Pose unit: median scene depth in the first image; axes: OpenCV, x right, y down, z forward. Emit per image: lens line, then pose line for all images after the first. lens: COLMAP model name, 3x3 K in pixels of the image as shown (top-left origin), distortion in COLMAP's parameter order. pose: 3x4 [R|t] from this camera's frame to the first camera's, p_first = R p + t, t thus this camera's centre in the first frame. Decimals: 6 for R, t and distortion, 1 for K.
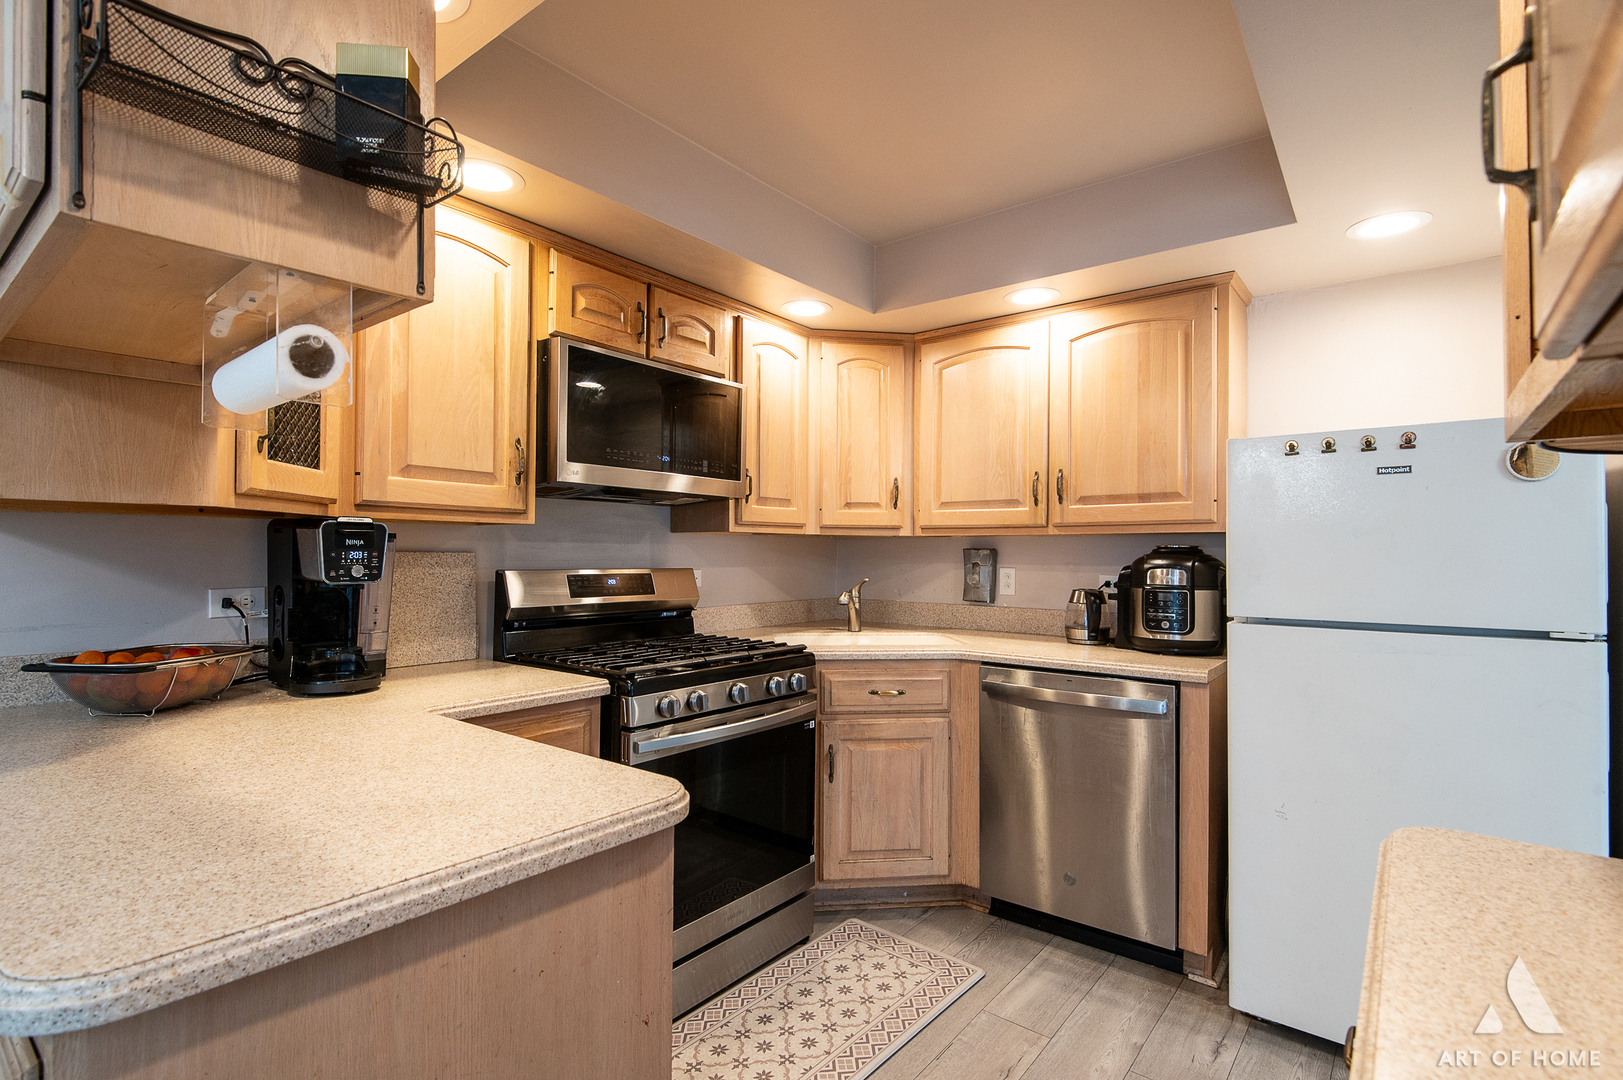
lens RADIAL K [[766.8, 0, 810.4], [0, 766.8, 545.7], [0, 0, 1]] dist [0.014340, -0.004583]
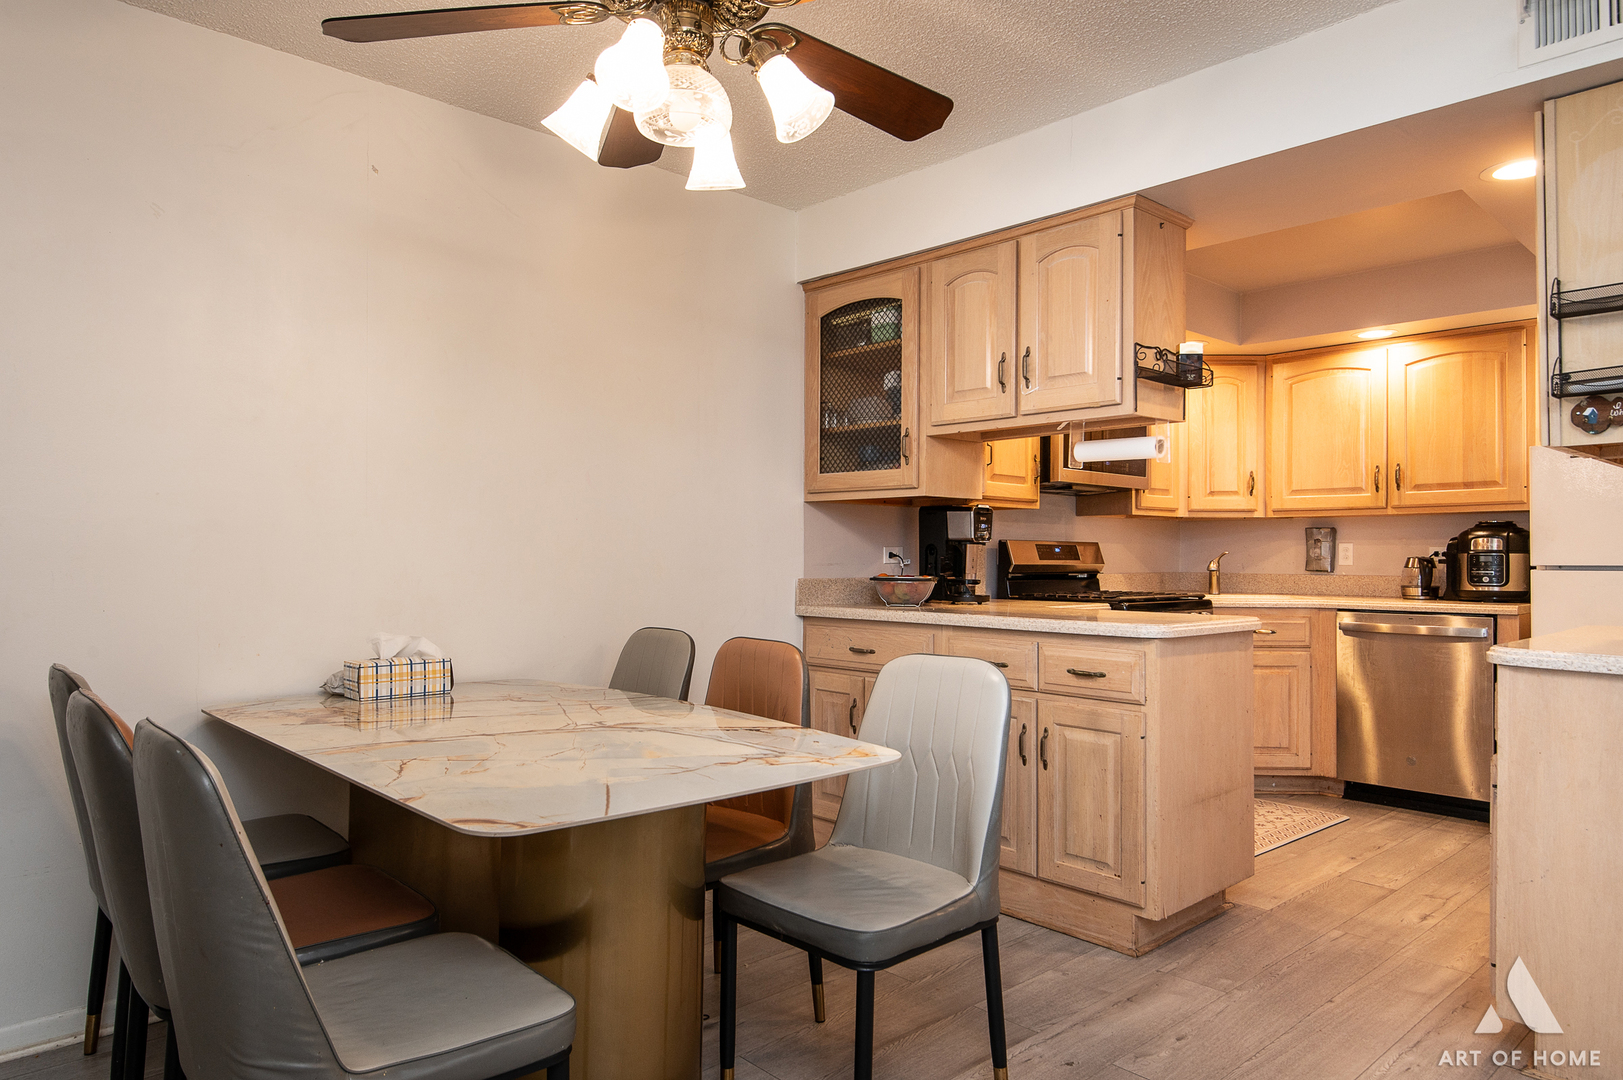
lens RADIAL K [[1017.0, 0, 798.3], [0, 1017.0, 542.1], [0, 0, 1]] dist [0.002337, -0.009127]
pose [[0.985645, -0.004678, -0.168764, -0.411604], [0.004218, 0.999986, -0.003084, 0.036305], [0.168776, 0.002328, 0.985652, -0.927111]]
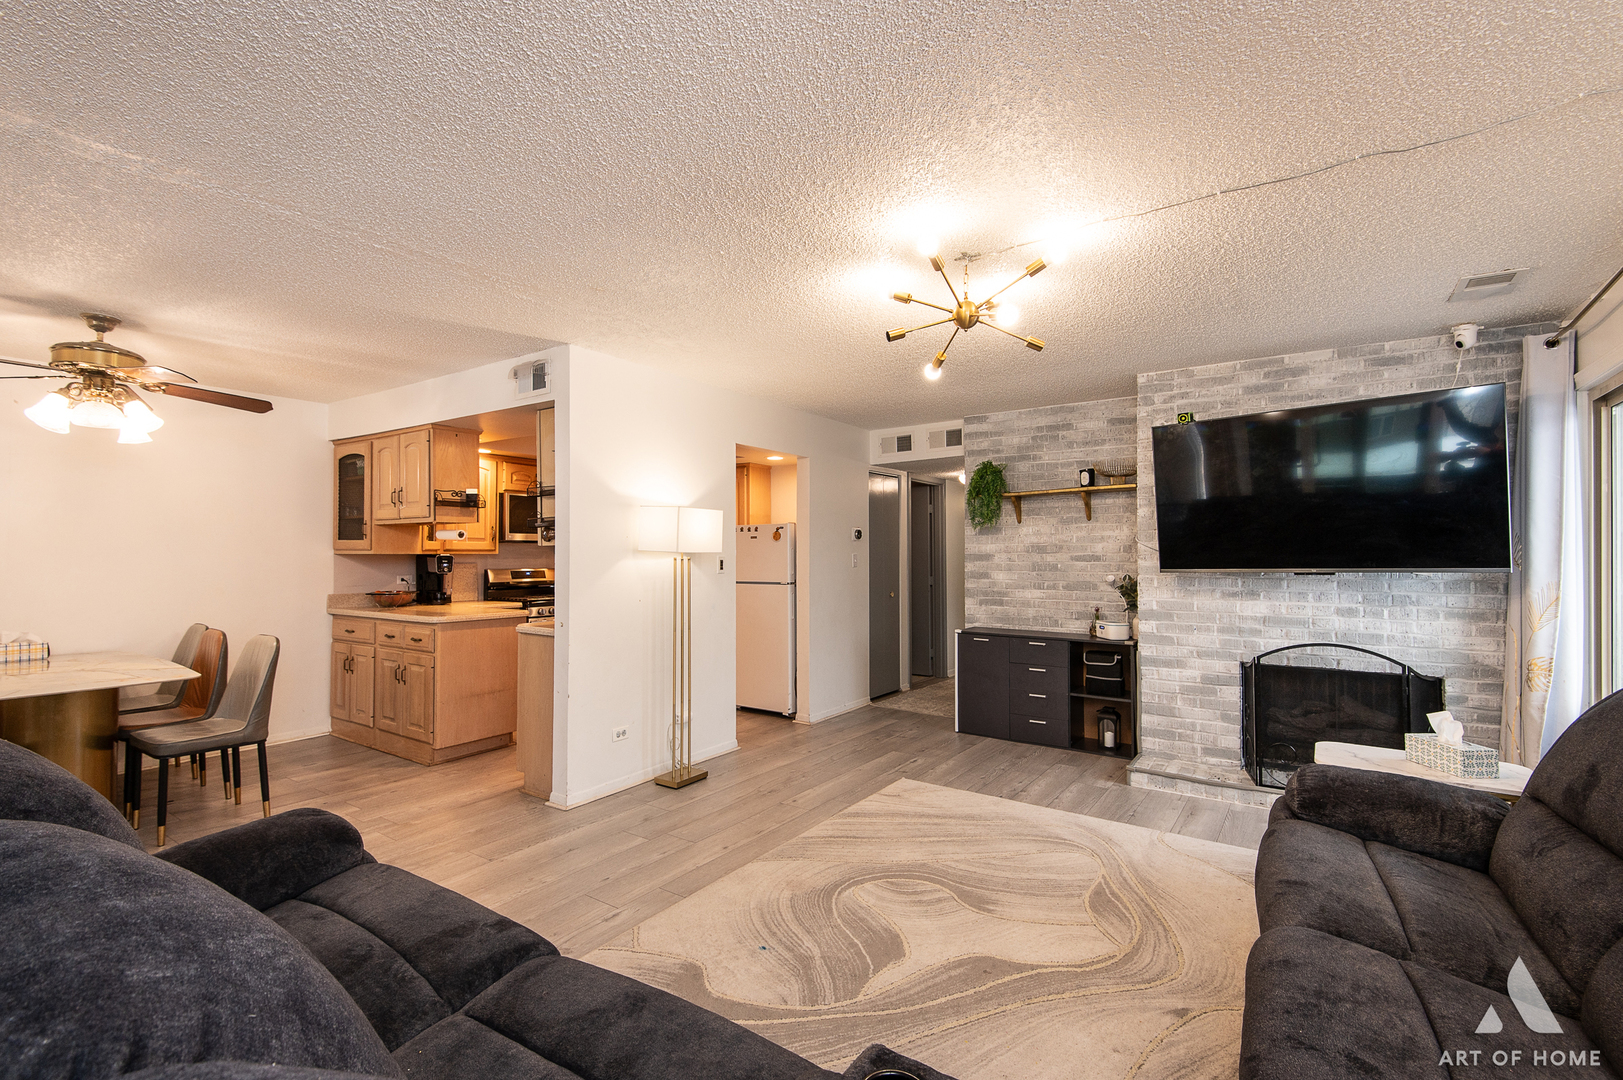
lens RADIAL K [[723.1, 0, 800.1], [0, 723.1, 541.5], [0, 0, 1]] dist [0.015866, -0.005344]
pose [[0.999130, -0.007769, 0.040971, 0.587219], [0.008107, 0.999934, -0.008095, -0.036370], [-0.040906, 0.008421, 0.999128, -1.568961]]
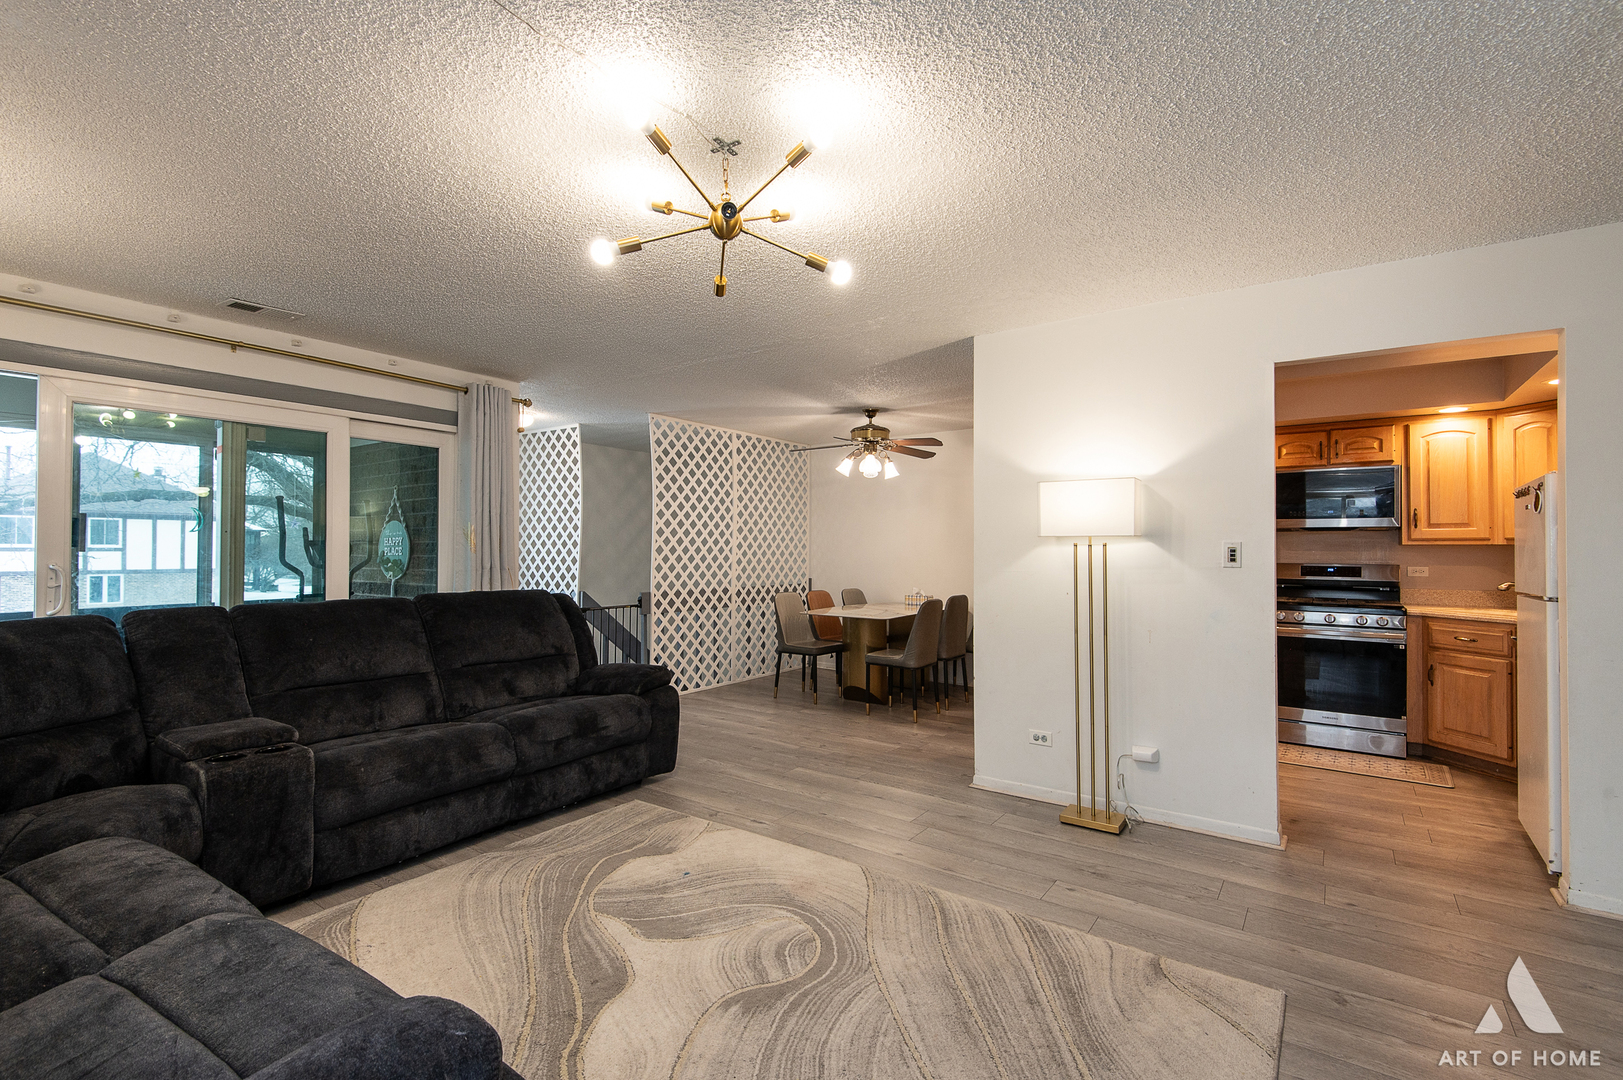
lens RADIAL K [[723.1, 0, 817.2], [0, 723.1, 538.9], [0, 0, 1]] dist [0.015866, -0.005344]
pose [[0.046203, -0.022551, -0.998678, 1.665505], [0.004390, 0.999740, -0.022372, 0.001538], [0.998922, -0.003350, 0.046290, -0.497781]]
